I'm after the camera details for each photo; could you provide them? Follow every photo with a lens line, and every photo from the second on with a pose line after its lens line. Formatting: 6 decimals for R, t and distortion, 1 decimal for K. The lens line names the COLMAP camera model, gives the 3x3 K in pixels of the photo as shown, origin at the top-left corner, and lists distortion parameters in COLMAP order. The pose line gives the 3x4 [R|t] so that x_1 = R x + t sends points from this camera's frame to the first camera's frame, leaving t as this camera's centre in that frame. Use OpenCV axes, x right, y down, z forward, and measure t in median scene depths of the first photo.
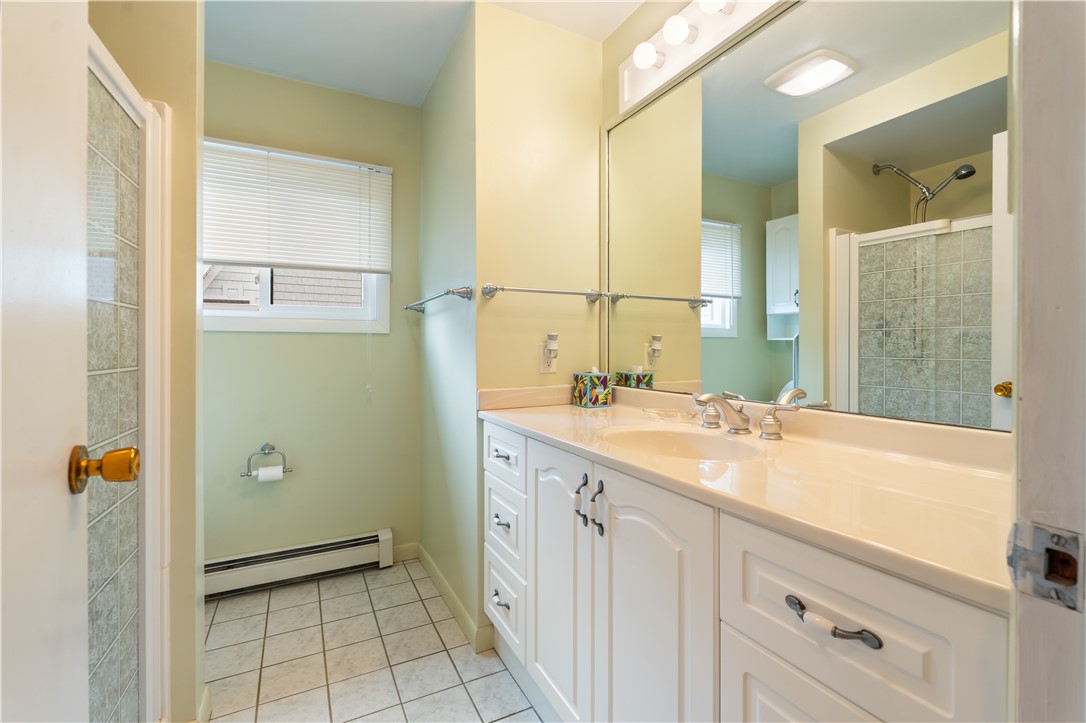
lens RADIAL K [[484.3, 0, 539.9], [0, 484.3, 360.0], [0, 0, 1]] dist [-0.002744, 0.000167]
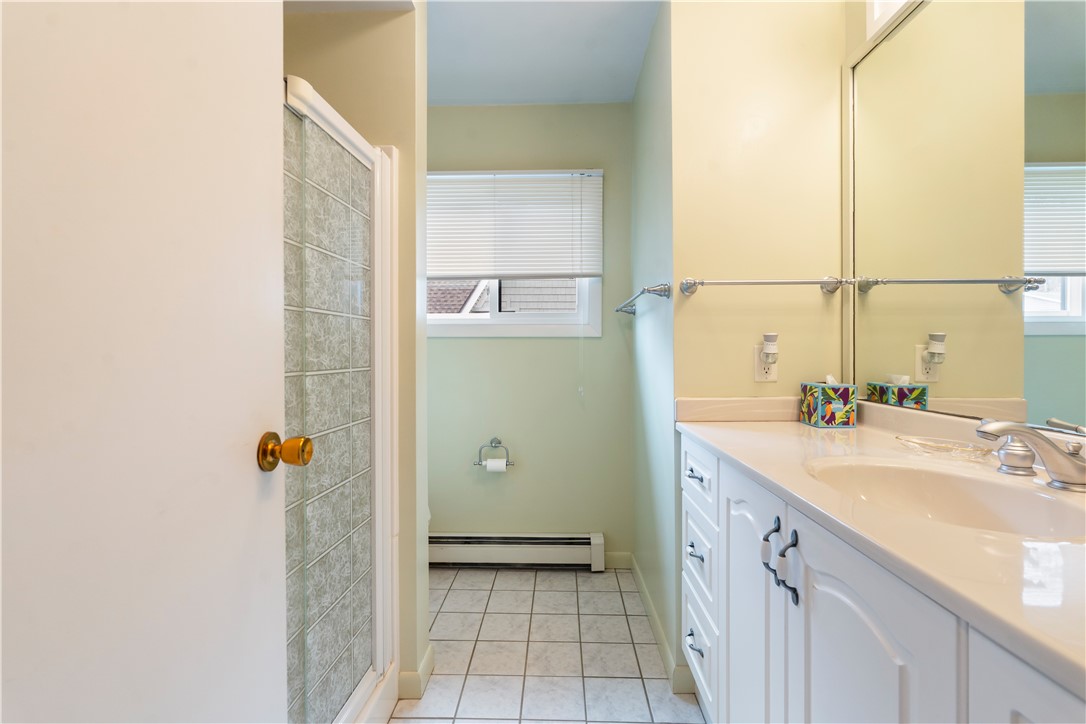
lens RADIAL K [[484.3, 0, 539.9], [0, 484.3, 360.5], [0, 0, 1]] dist [-0.002744, 0.000167]
pose [[0.873145, 0.007425, -0.487404, 0.088165], [-0.010519, 0.999938, -0.003611, -0.002211], [0.487347, 0.008280, 0.873169, 0.099331]]
